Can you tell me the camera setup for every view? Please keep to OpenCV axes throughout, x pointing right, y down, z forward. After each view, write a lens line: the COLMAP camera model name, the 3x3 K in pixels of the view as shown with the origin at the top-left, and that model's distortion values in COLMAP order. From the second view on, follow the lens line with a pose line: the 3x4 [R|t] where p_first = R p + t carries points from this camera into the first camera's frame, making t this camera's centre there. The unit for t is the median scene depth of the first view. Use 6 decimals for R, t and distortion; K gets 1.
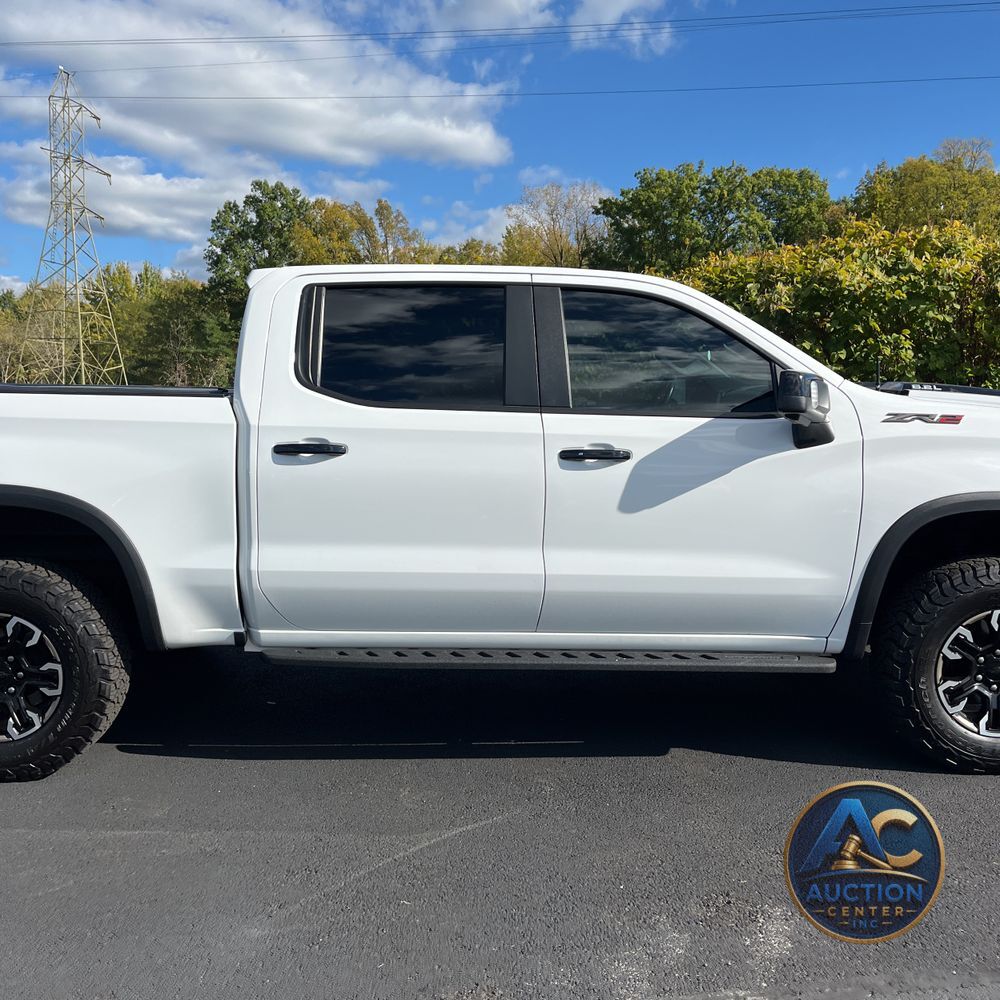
lens RADIAL K [[1010.6, 0, 512.4], [0, 1010.6, 479.8], [0, 0, 1]] dist [0.022600, 0.000000]
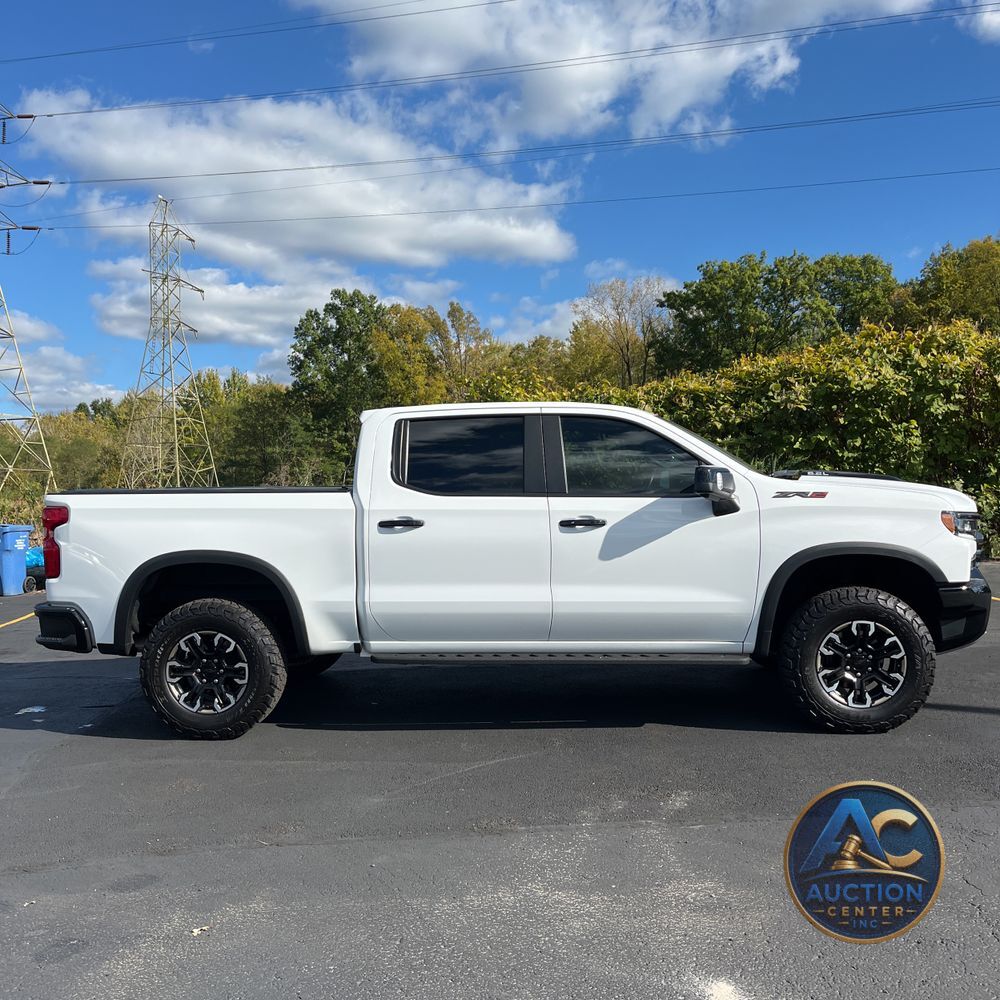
lens RADIAL K [[1010.6, 0, 502.1], [0, 1010.6, 494.9], [0, 0, 1]] dist [0.022600, 0.000000]
pose [[0.996226, -0.024867, -0.083163, 0.083938], [0.018621, 0.997005, -0.075057, 0.043548], [0.084780, 0.073225, 0.993705, -0.524787]]
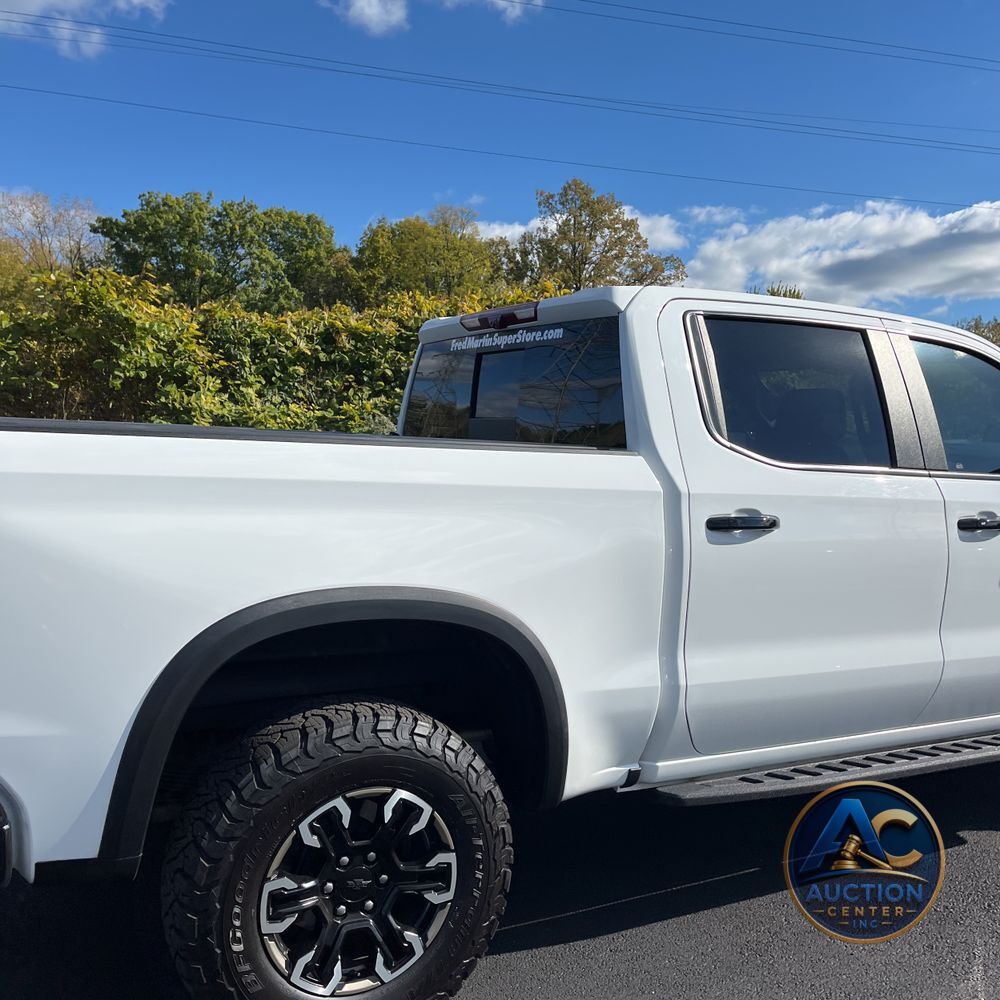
lens RADIAL K [[1010.6, 0, 500.0], [0, 1010.6, 501.2], [0, 0, 1]] dist [0.022600, 0.000000]
pose [[0.883529, -0.006543, 0.468331, -0.693940], [0.014026, 0.999824, -0.012492, -0.038355], [-0.468167, 0.017606, 0.883465, 0.376226]]
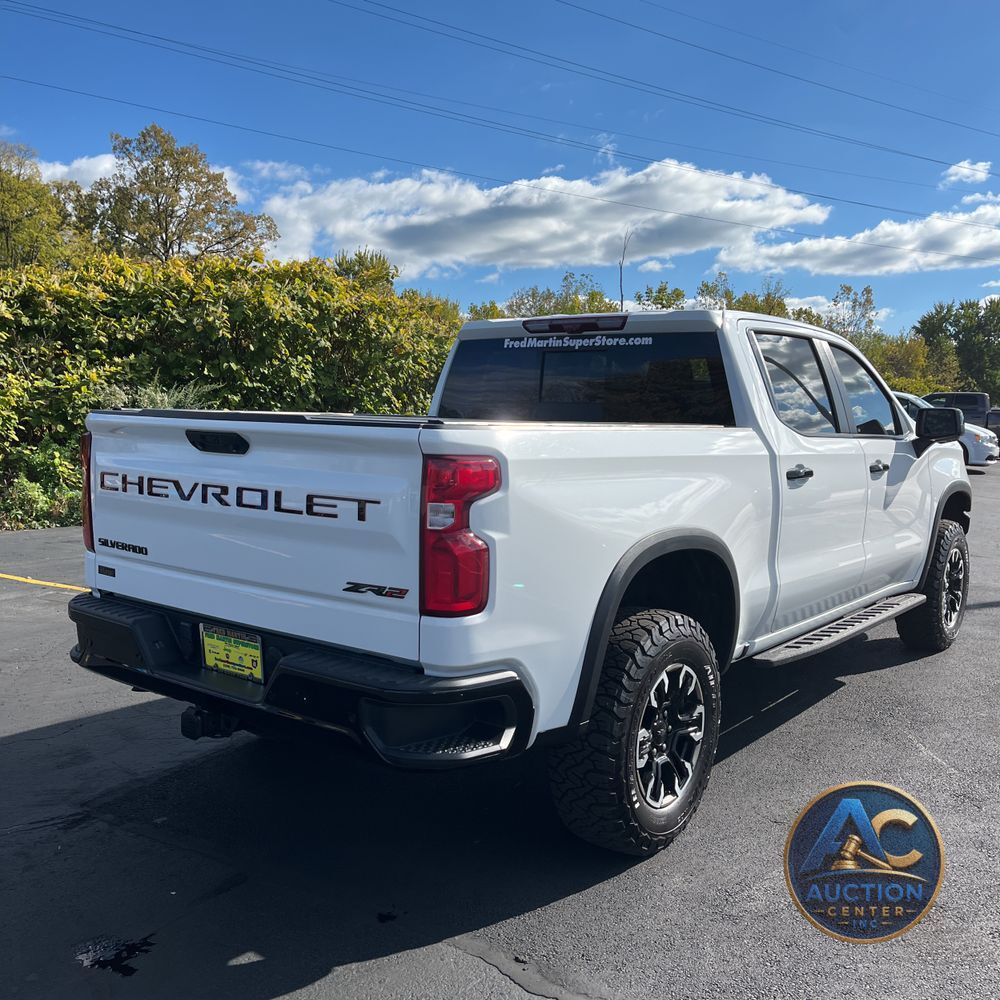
lens RADIAL K [[1010.6, 0, 506.2], [0, 1010.6, 497.8], [0, 0, 1]] dist [0.022600, 0.000000]
pose [[0.618386, -0.065369, 0.783151, -1.253718], [0.056855, 0.997645, 0.038378, -0.063788], [-0.783815, 0.020794, 0.620646, 0.512491]]
